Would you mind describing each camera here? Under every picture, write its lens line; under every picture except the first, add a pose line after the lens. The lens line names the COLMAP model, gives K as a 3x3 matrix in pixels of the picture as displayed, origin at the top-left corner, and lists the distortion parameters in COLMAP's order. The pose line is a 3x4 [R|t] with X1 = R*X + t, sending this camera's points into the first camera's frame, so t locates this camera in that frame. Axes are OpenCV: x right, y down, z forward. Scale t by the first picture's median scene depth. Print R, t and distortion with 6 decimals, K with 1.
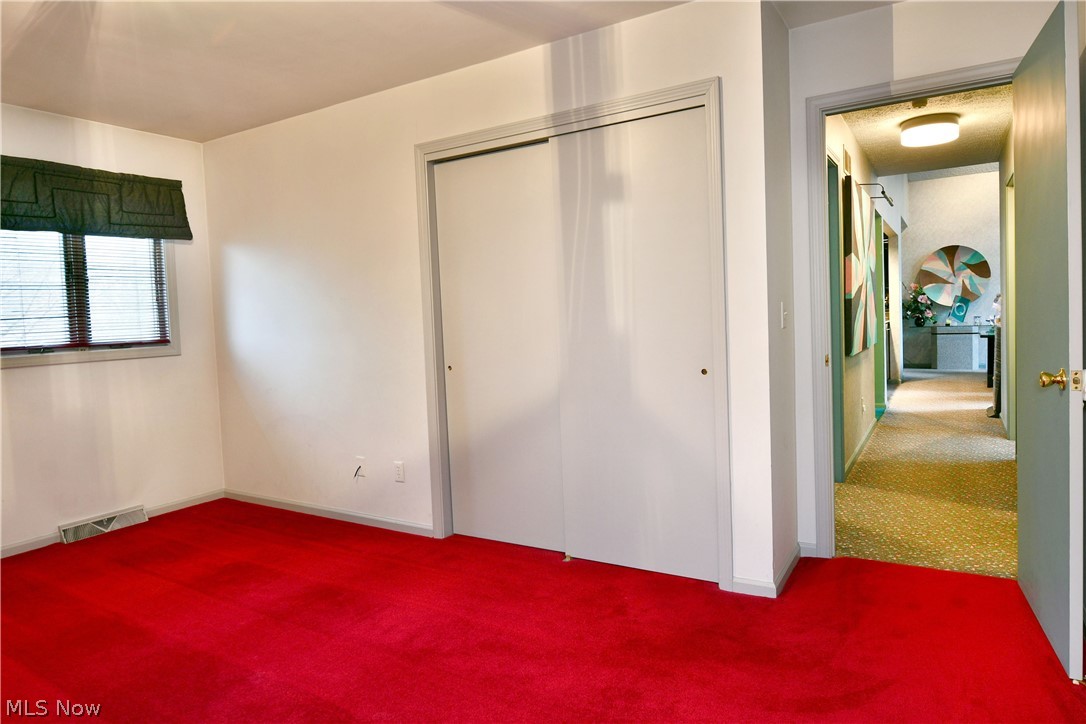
lens RADIAL K [[663.3, 0, 540.8], [0, 663.3, 347.9], [0, 0, 1]] dist [0.000259, -0.000200]
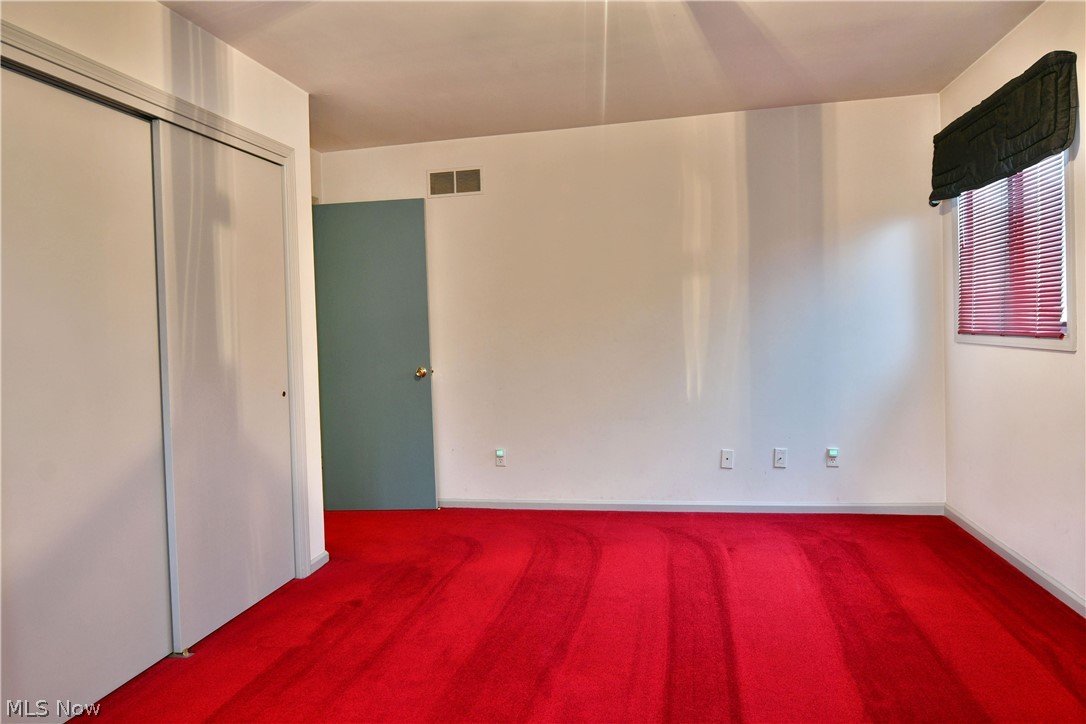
lens RADIAL K [[663.3, 0, 540.8], [0, 663.3, 347.9], [0, 0, 1]] dist [0.000259, -0.000200]
pose [[-0.340272, 0.016657, 0.940180, -0.918196], [0.088888, 0.995936, 0.014526, -0.019183], [-0.936117, 0.088513, -0.340369, 0.910226]]
